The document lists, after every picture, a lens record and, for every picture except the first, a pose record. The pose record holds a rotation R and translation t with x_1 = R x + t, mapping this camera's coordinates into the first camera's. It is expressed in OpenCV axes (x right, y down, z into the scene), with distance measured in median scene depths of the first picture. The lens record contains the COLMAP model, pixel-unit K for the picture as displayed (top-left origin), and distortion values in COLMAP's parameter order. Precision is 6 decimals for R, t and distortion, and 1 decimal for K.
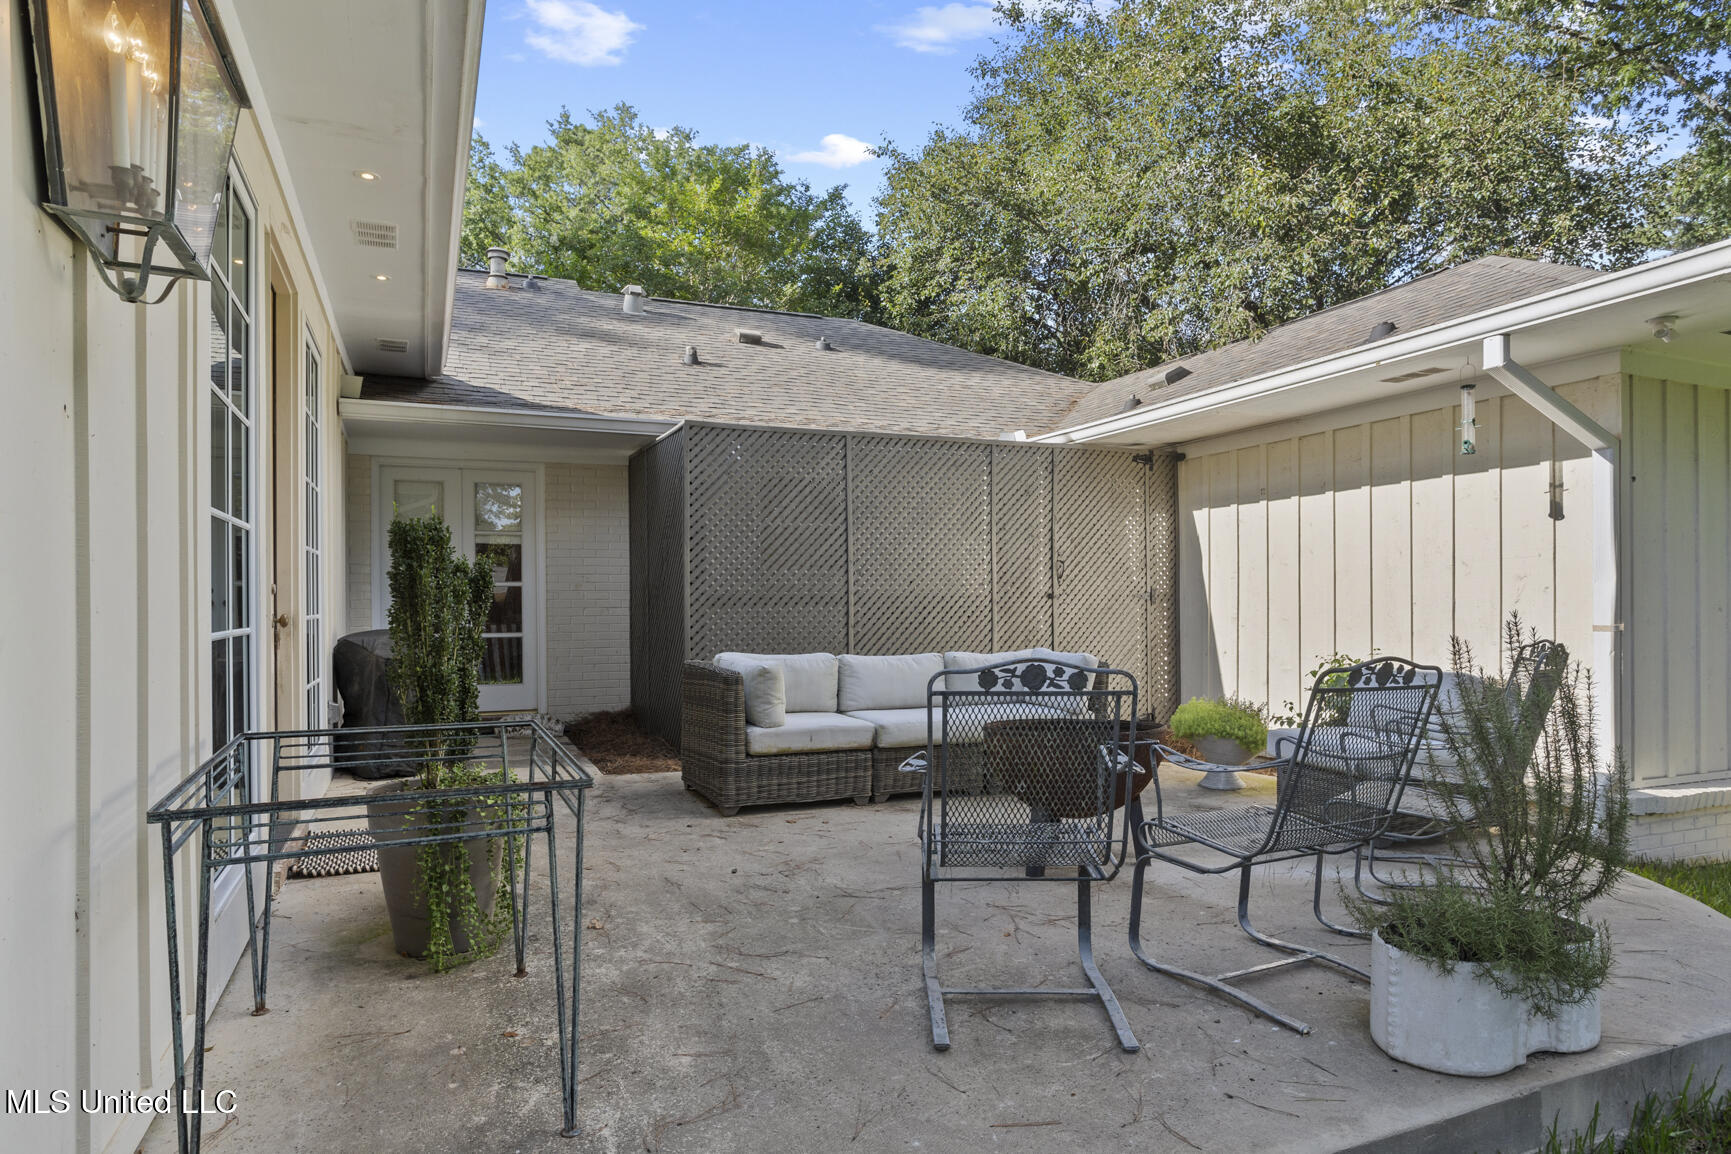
lens RADIAL K [[1028.8, 0, 866.6], [0, 1028.8, 610.8], [0, 0, 1]] dist [-0.001330, -0.000049]
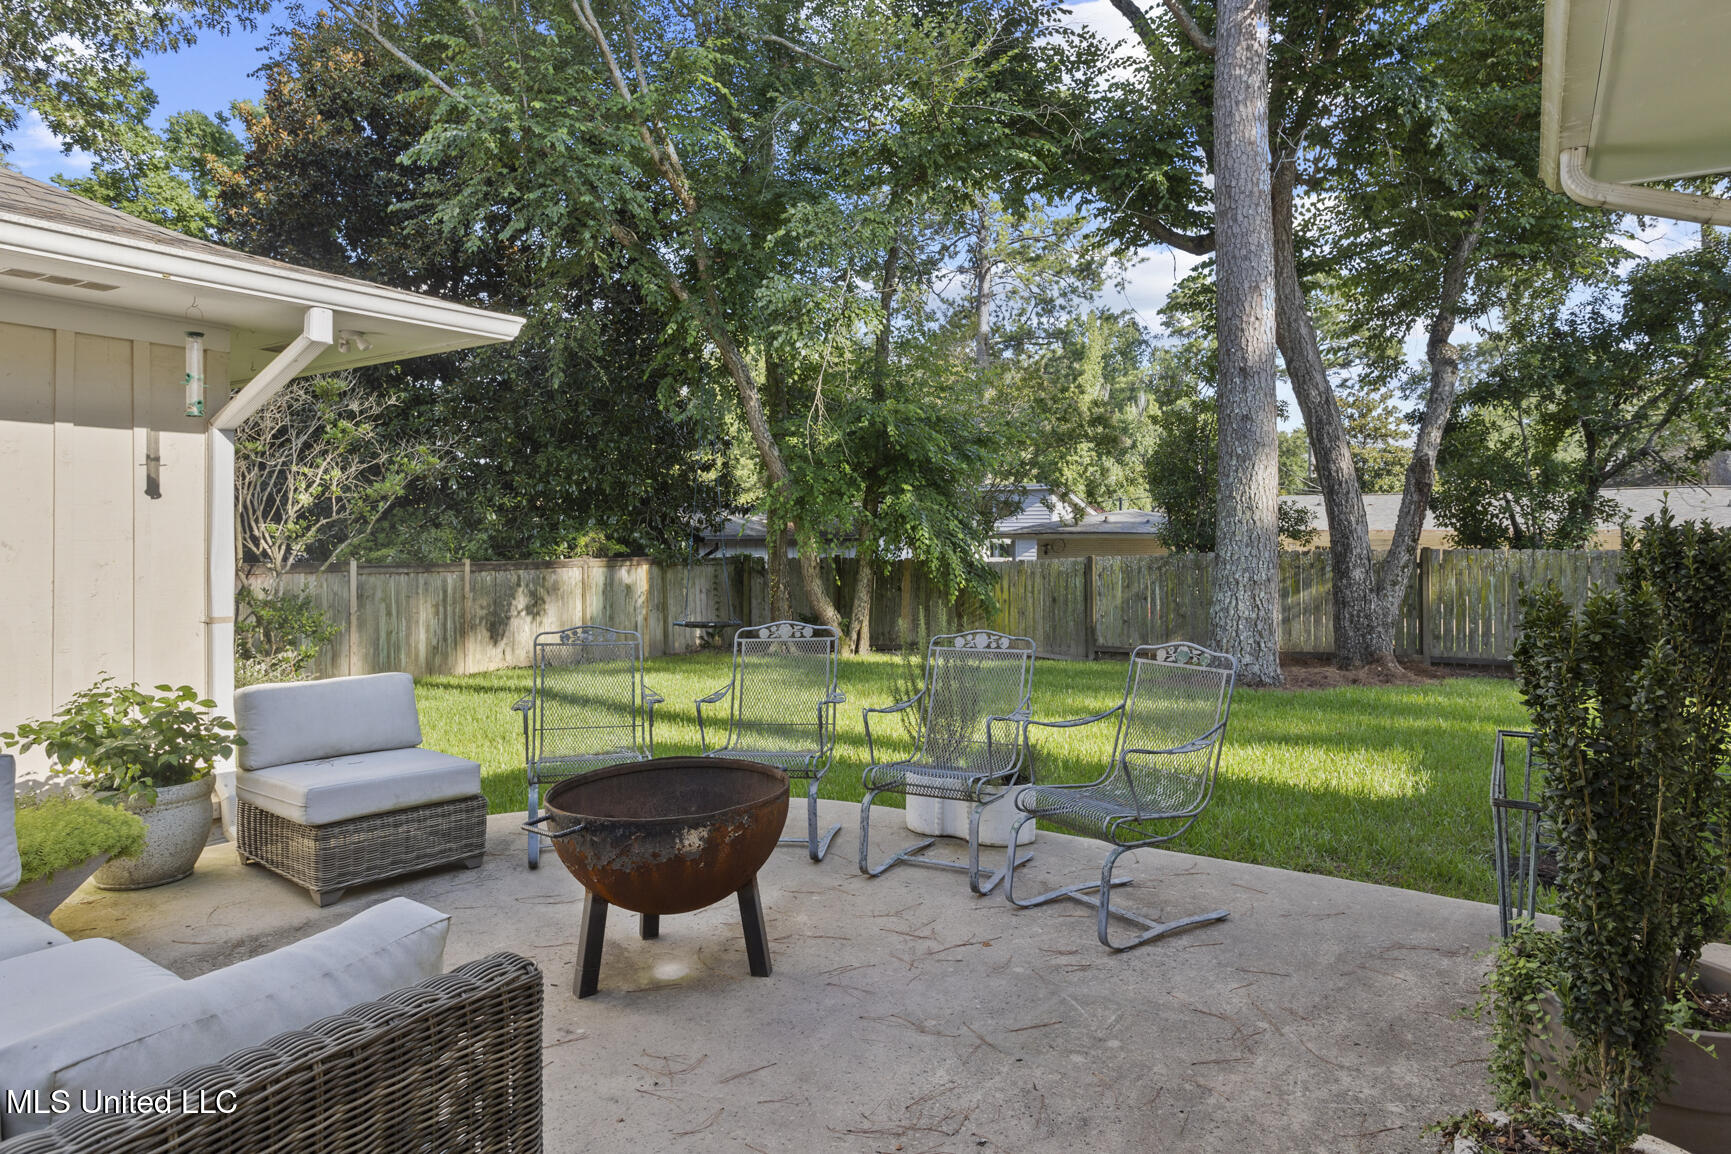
lens RADIAL K [[1086.5, 0, 866.6], [0, 1086.5, 536.4], [0, 0, 1]] dist [0.000461, 0.001473]
pose [[-0.576118, 0.013205, 0.817260, -0.622546], [0.007983, 0.999913, -0.010529, -0.067243], [-0.817328, 0.000459, -0.576173, 1.597379]]
